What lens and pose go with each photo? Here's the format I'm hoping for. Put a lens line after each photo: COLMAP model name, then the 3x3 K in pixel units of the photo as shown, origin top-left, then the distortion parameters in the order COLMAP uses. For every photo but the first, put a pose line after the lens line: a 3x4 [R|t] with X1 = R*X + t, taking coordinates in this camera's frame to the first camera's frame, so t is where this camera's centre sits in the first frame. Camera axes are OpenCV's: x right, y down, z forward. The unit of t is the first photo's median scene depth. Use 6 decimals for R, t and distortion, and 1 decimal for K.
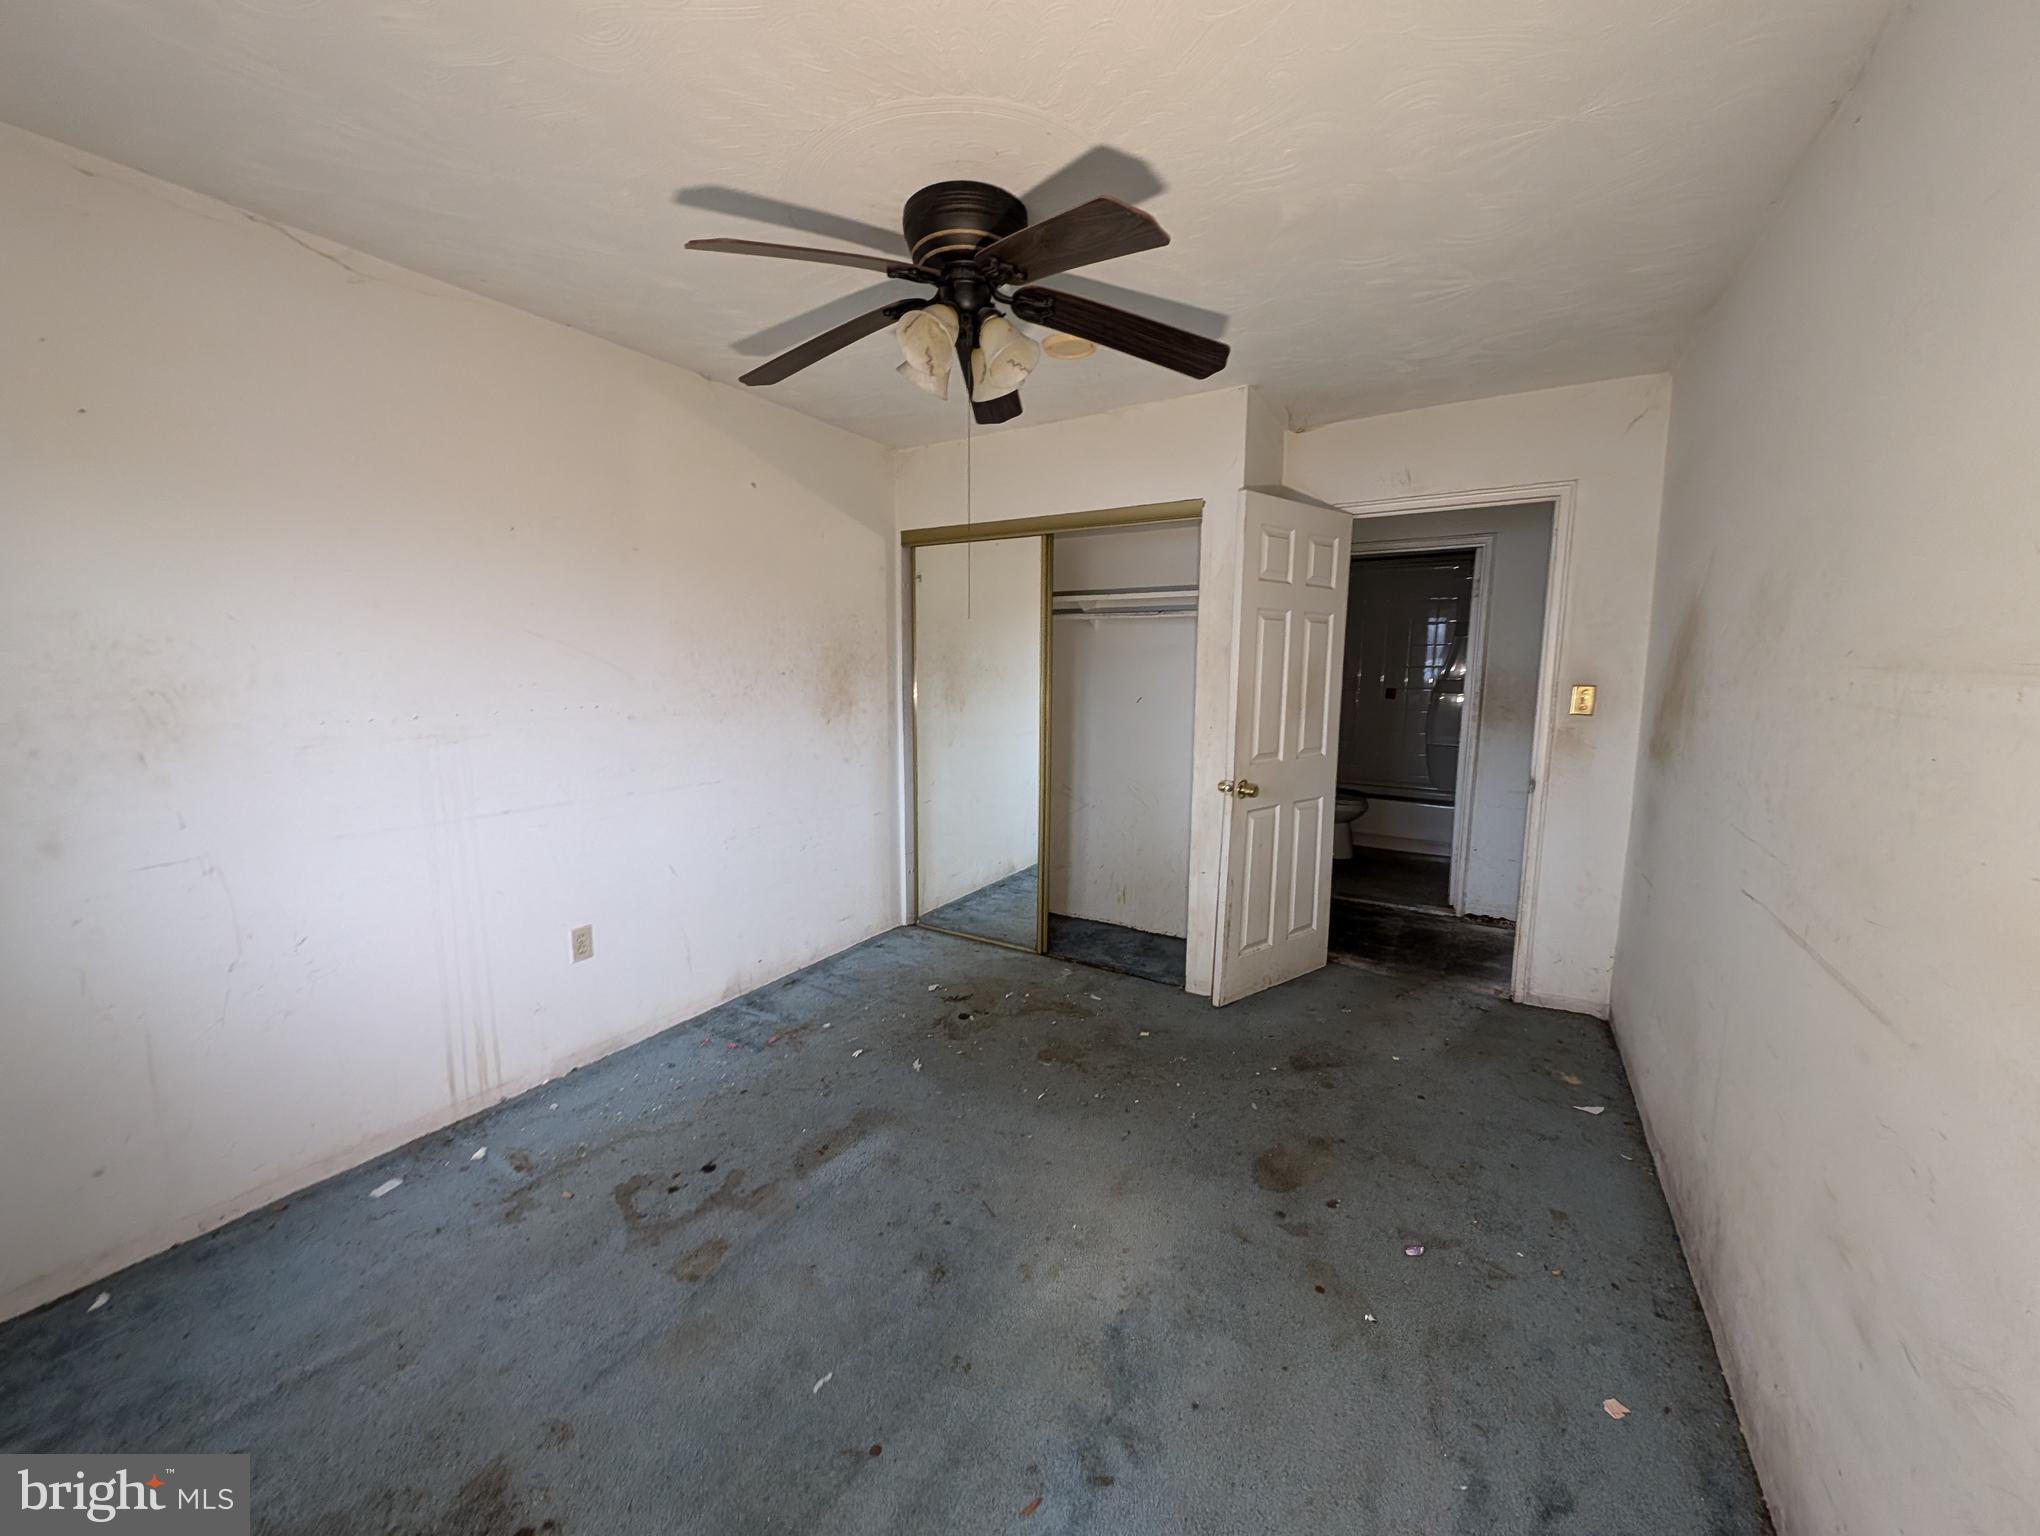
lens RADIAL K [[779.9, 0, 1018.0], [0, 779.9, 768.8], [0, 0, 1]] dist [-0.011979, 0.000249]
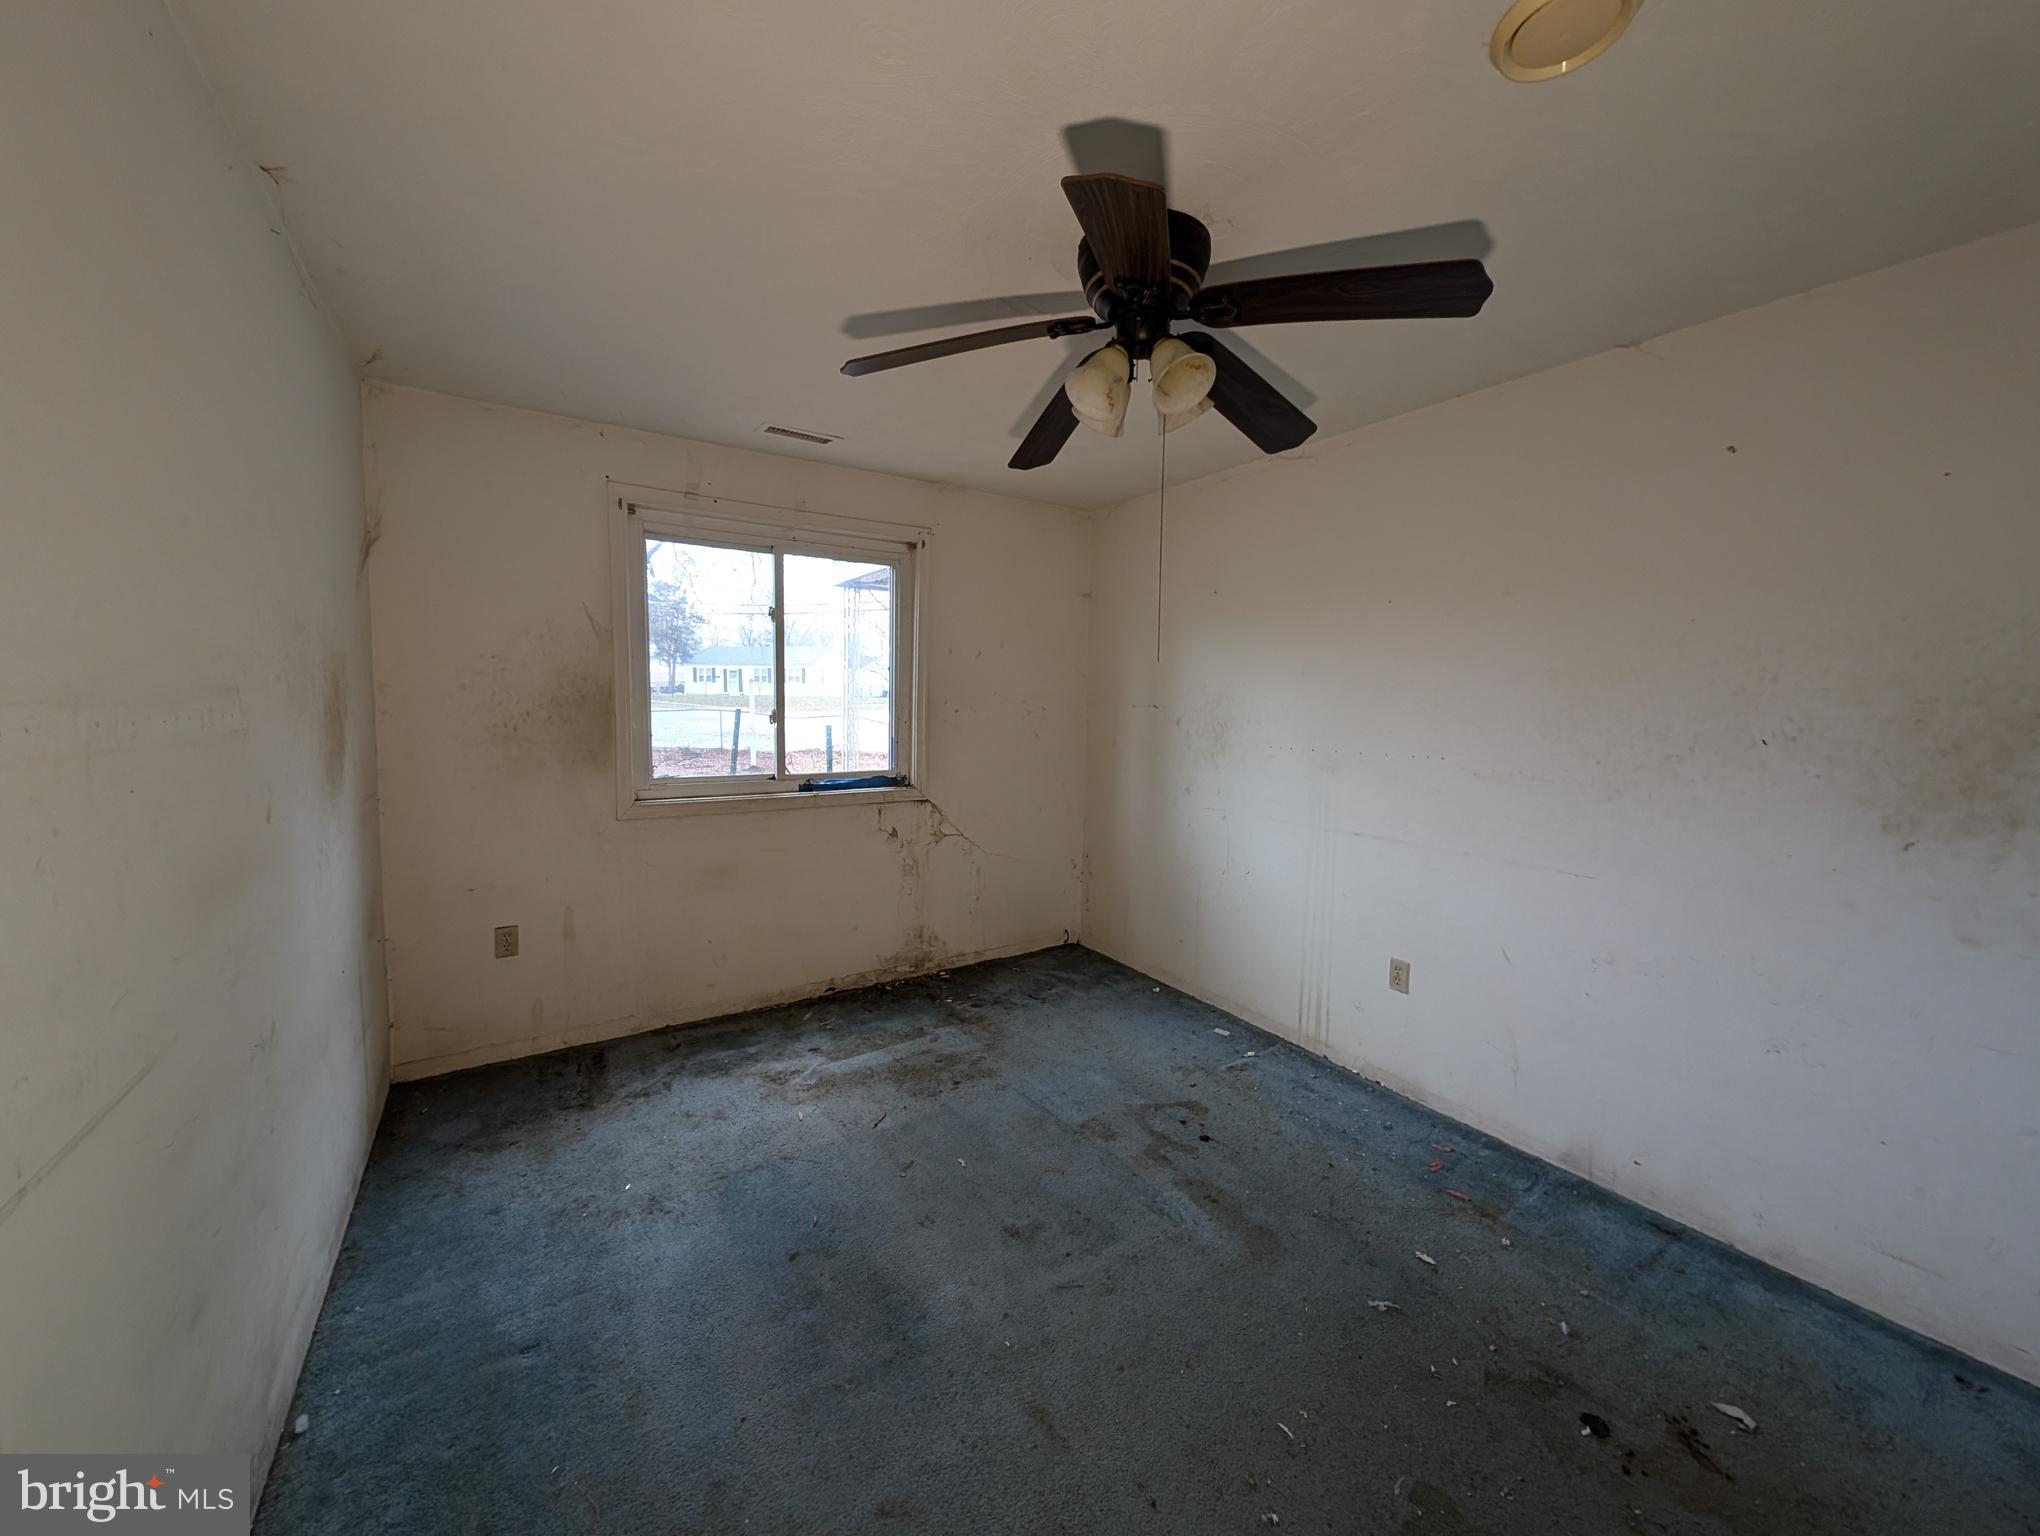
lens RADIAL K [[779.9, 0, 1022.9], [0, 779.9, 755.3], [0, 0, 1]] dist [-0.011979, 0.000249]
pose [[-0.459506, 0.048970, -0.886824, 0.637971], [-0.142758, 0.981425, 0.128164, -0.141521], [0.876627, 0.185493, -0.443980, 1.008513]]
